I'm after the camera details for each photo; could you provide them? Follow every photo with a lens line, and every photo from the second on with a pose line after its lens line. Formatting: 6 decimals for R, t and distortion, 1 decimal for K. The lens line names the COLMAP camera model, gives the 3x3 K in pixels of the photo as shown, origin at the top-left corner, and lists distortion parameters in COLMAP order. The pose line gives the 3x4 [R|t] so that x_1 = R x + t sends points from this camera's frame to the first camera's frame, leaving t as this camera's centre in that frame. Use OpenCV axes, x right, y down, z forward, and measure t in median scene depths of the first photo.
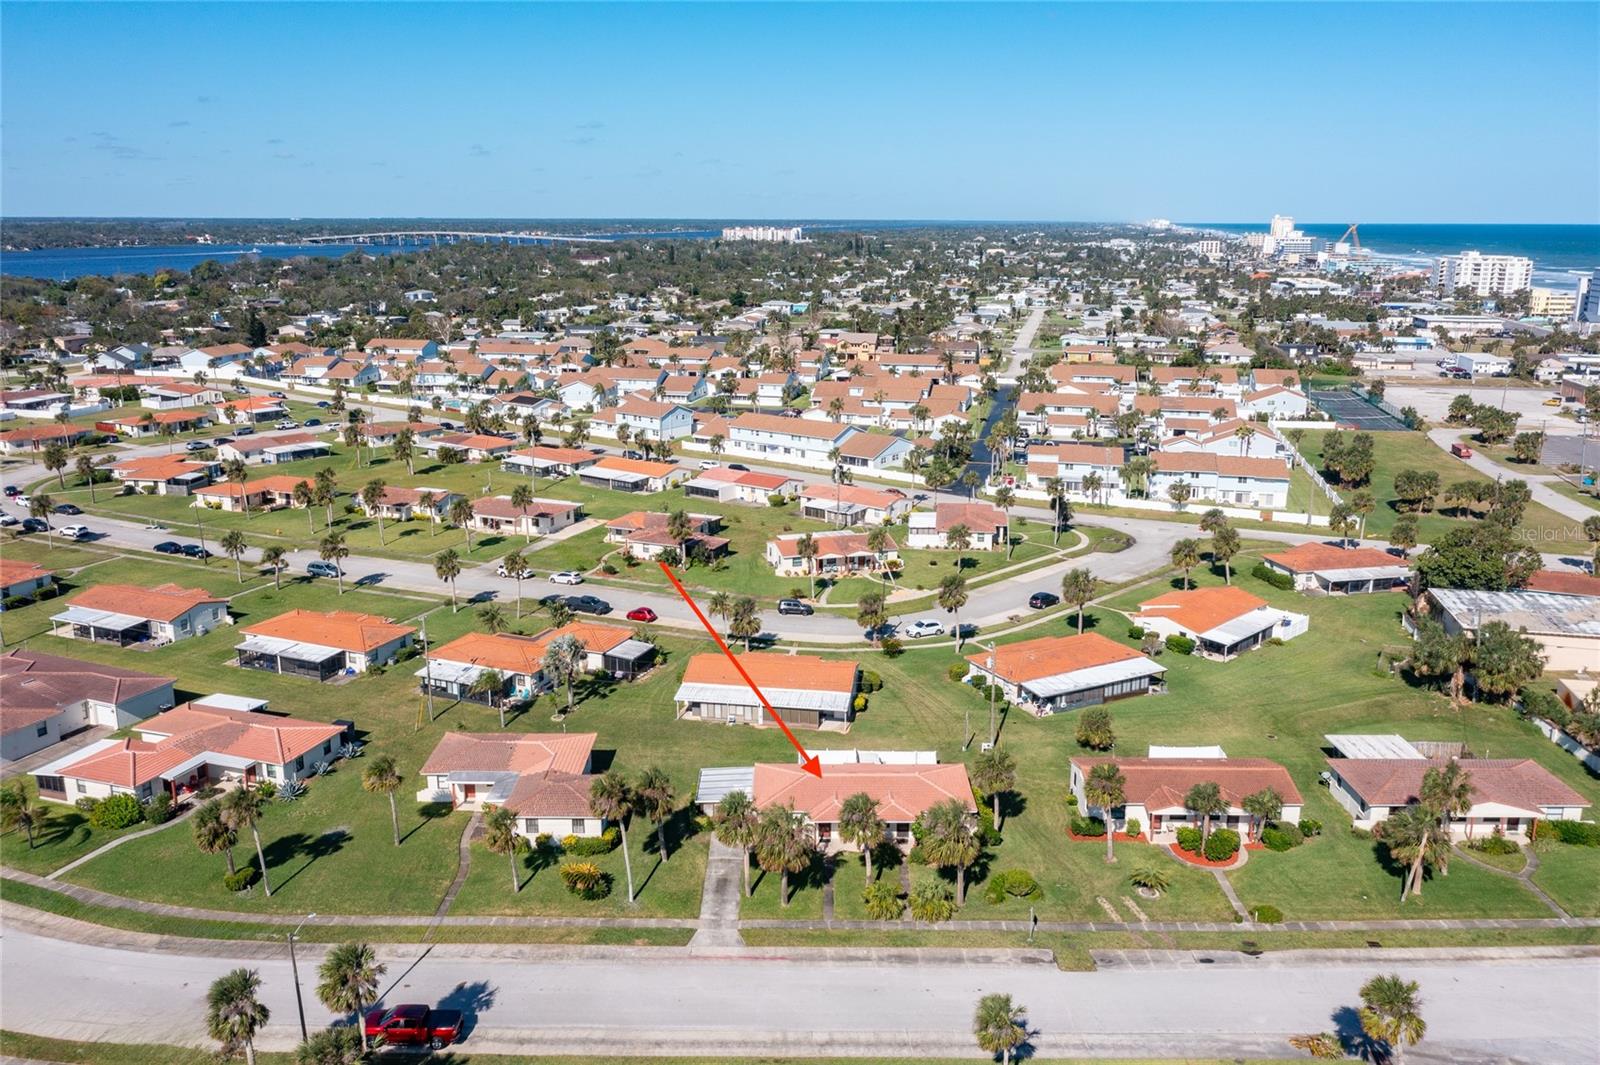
lens RADIAL K [[1281.8, 0, 793.7], [0, 1281.8, 531.5], [0, 0, 1]] dist [-0.019856, 0.050132]
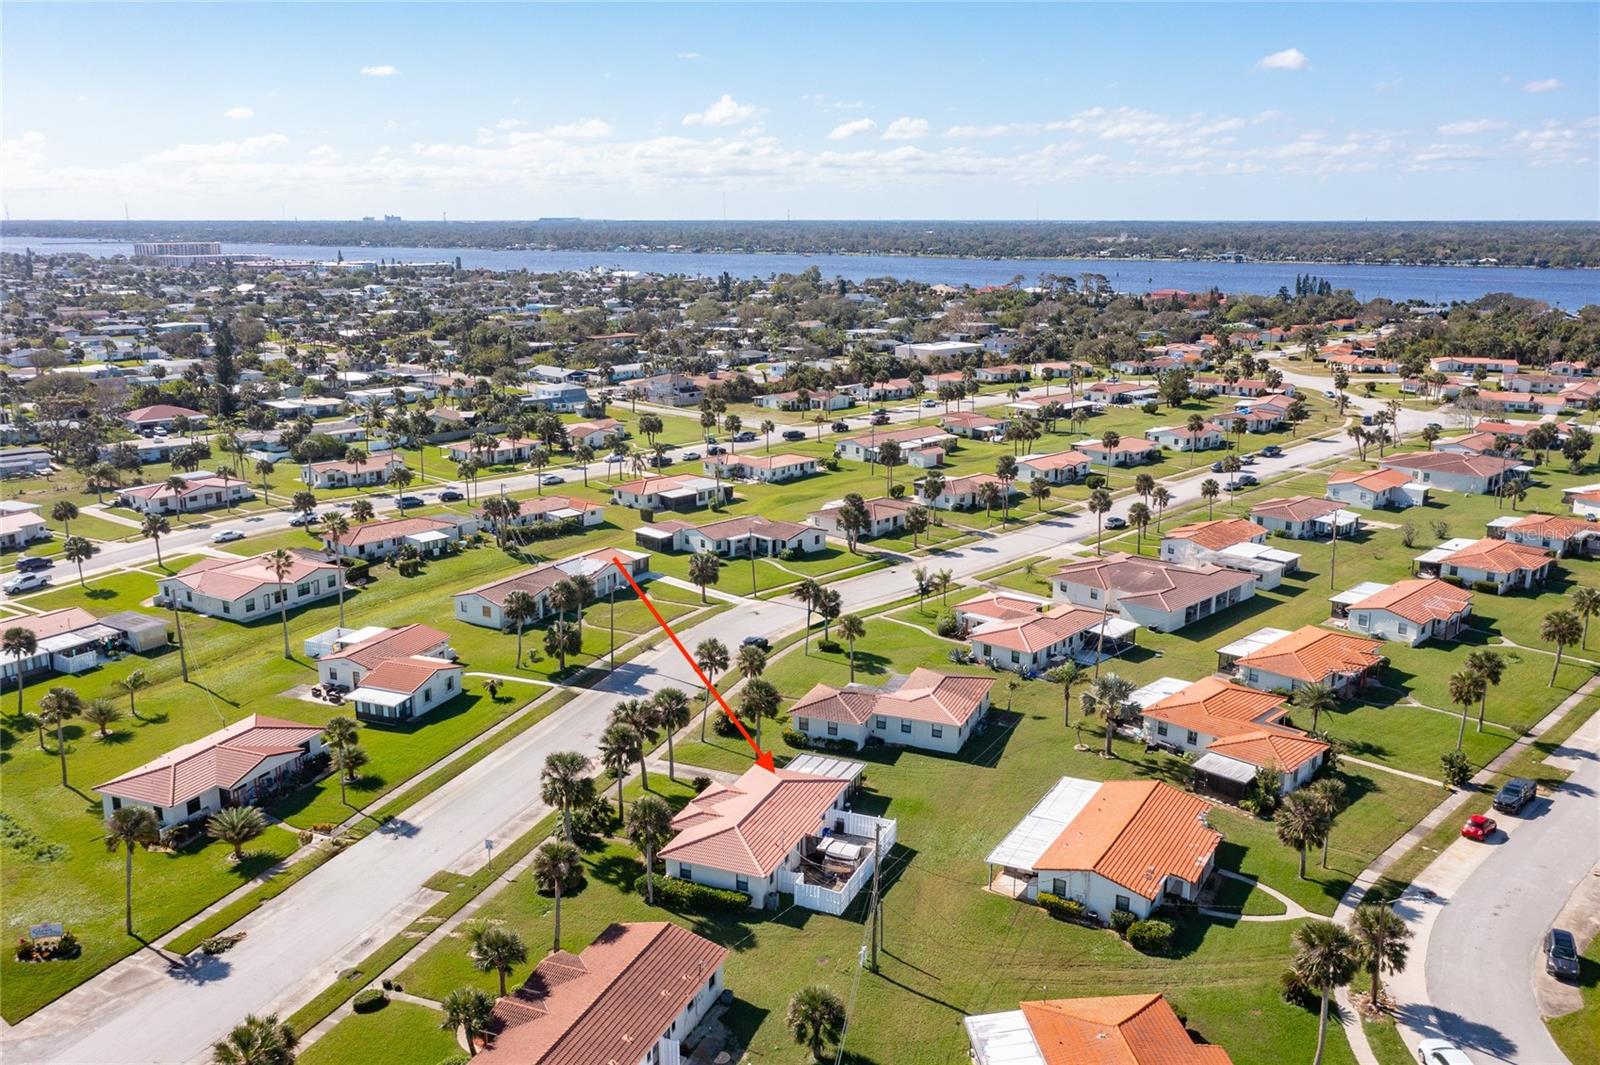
lens RADIAL K [[1287.1, 0, 788.9], [0, 1287.1, 528.1], [0, 0, 1]] dist [-0.002545, 0.015729]
pose [[-0.384179, 0.213416, -0.898254, 0.667304], [-0.221547, 0.923181, 0.314093, -0.237235], [0.896283, 0.319673, -0.307385, 0.962537]]
